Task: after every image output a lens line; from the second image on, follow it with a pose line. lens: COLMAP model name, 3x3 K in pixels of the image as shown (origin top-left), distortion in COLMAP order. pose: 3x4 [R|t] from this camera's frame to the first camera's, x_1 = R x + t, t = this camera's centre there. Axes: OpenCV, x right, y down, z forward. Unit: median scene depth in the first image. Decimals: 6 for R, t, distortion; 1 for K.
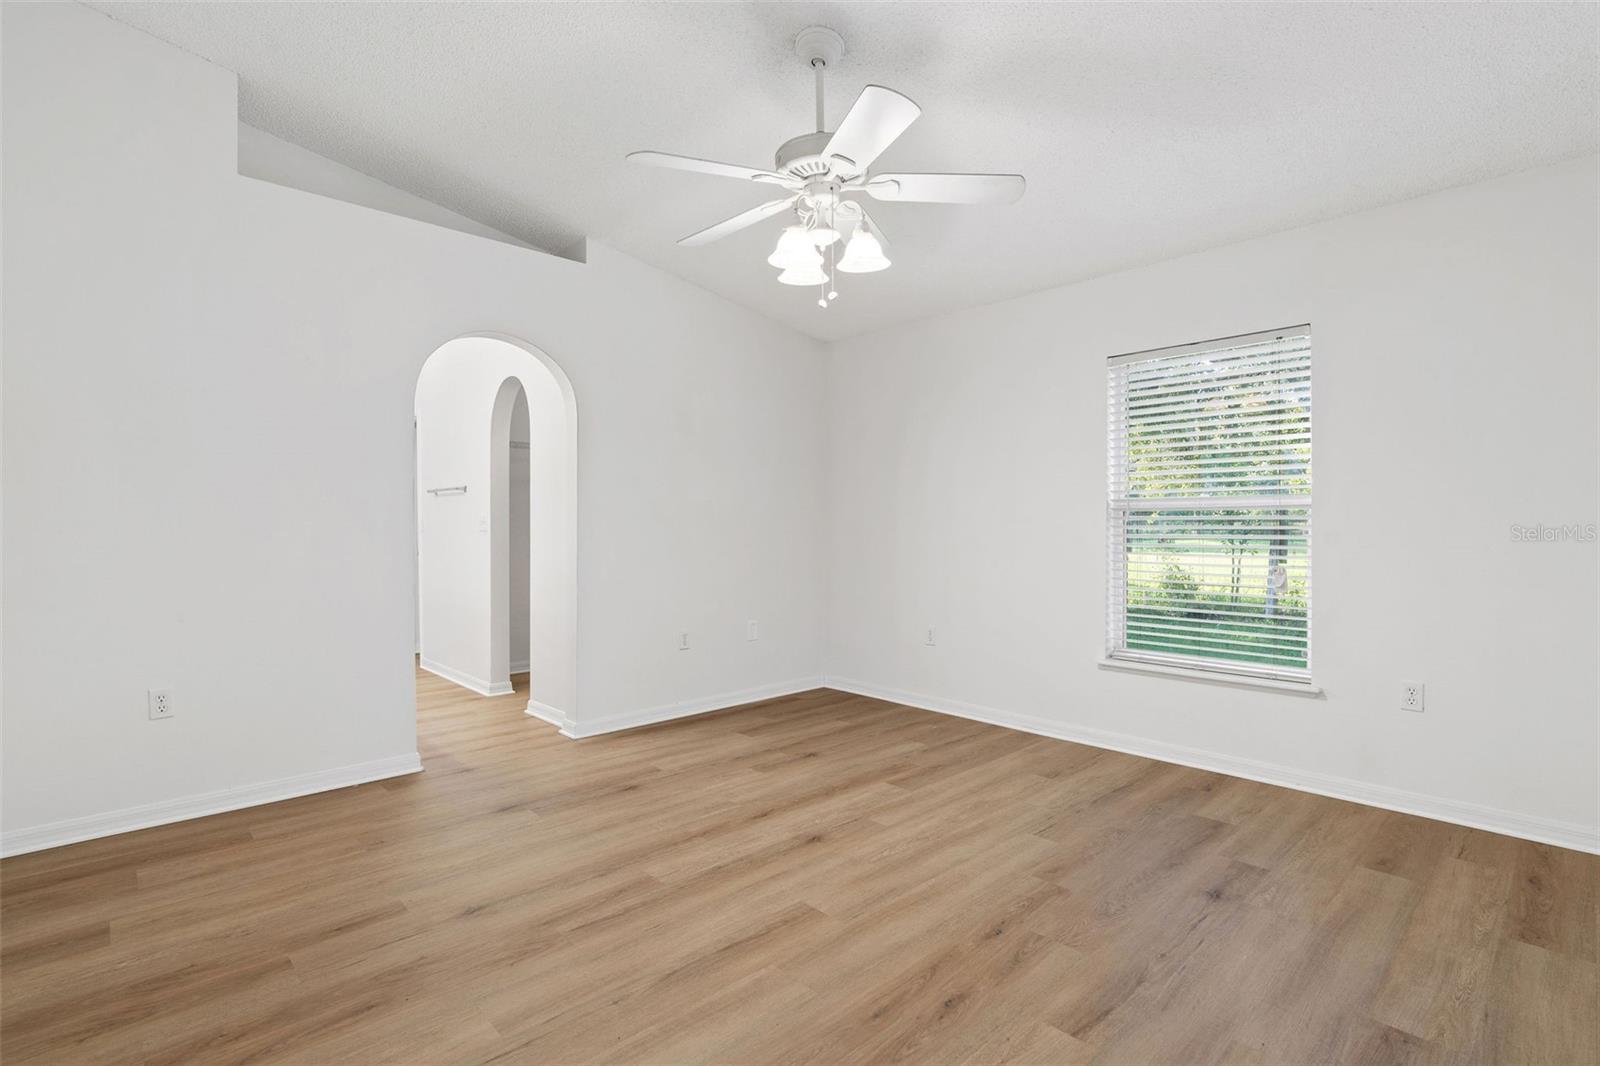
lens RADIAL K [[748.7, 0, 798.1], [0, 748.7, 520.2], [0, 0, 1]] dist [-0.001047, 0.000283]
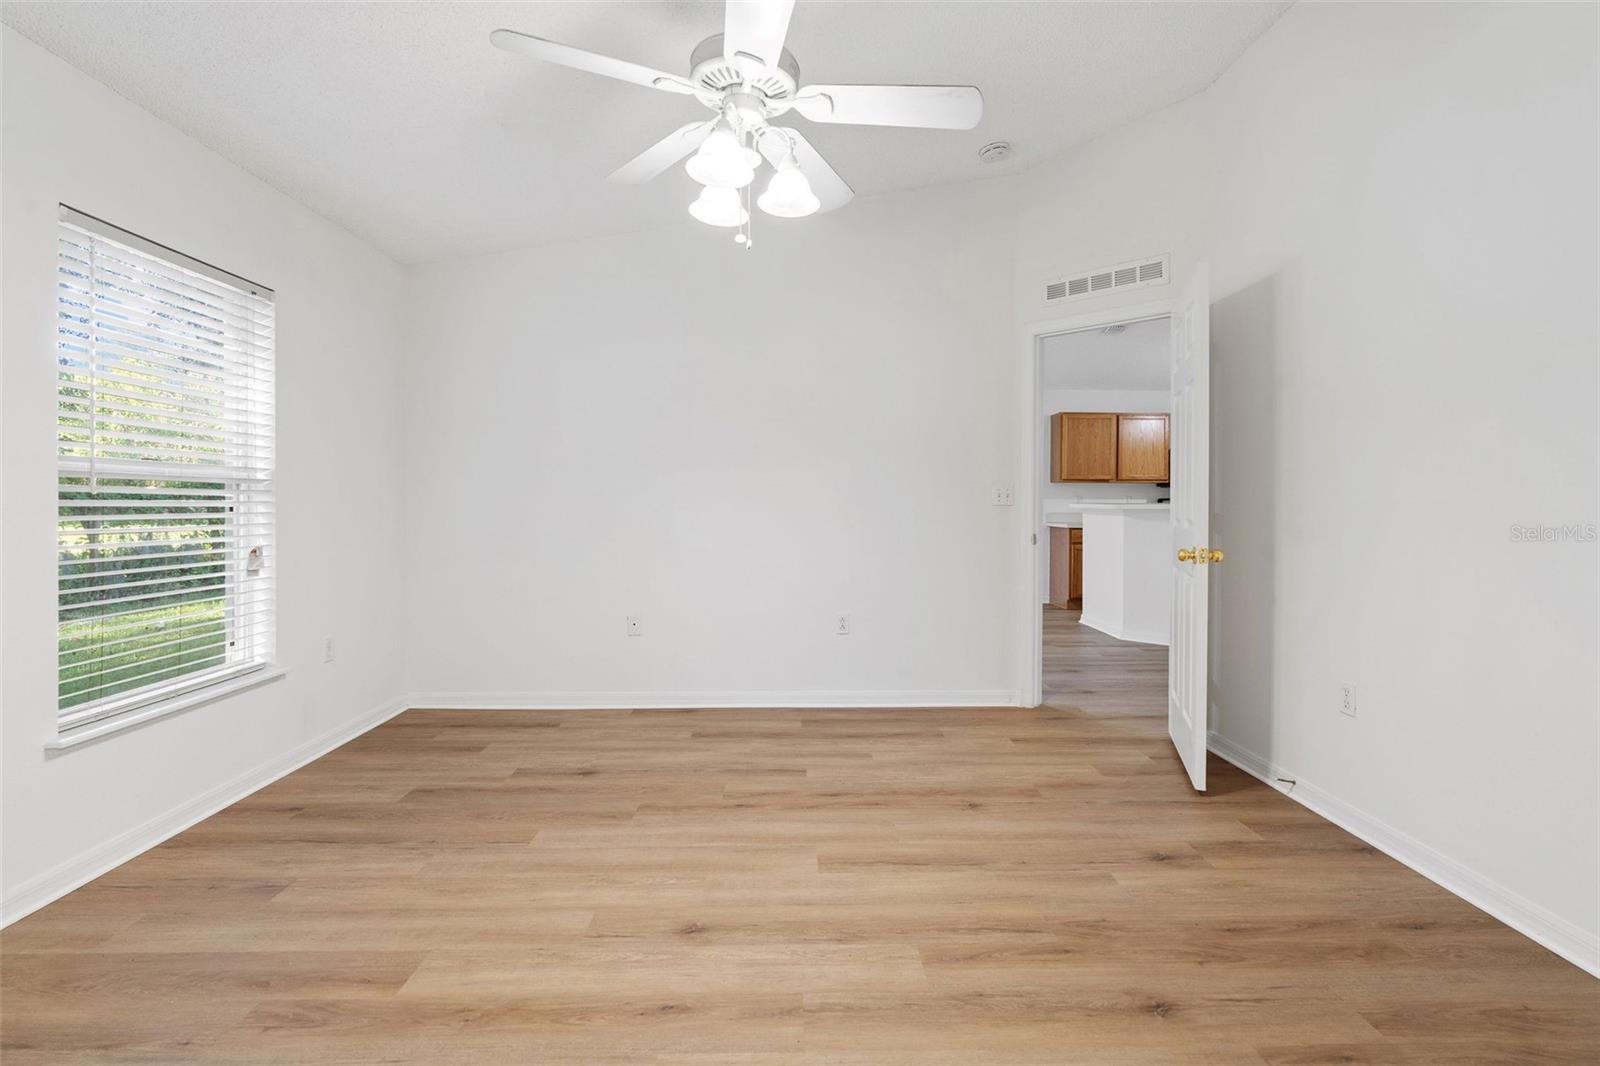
lens RADIAL K [[748.7, 0, 798.1], [0, 748.7, 520.2], [0, 0, 1]] dist [-0.001047, 0.000283]
pose [[-0.742041, -0.013884, 0.670211, -0.578406], [-0.006666, 0.999889, 0.013333, 0.012235], [-0.670322, 0.005427, -0.742051, 1.569306]]
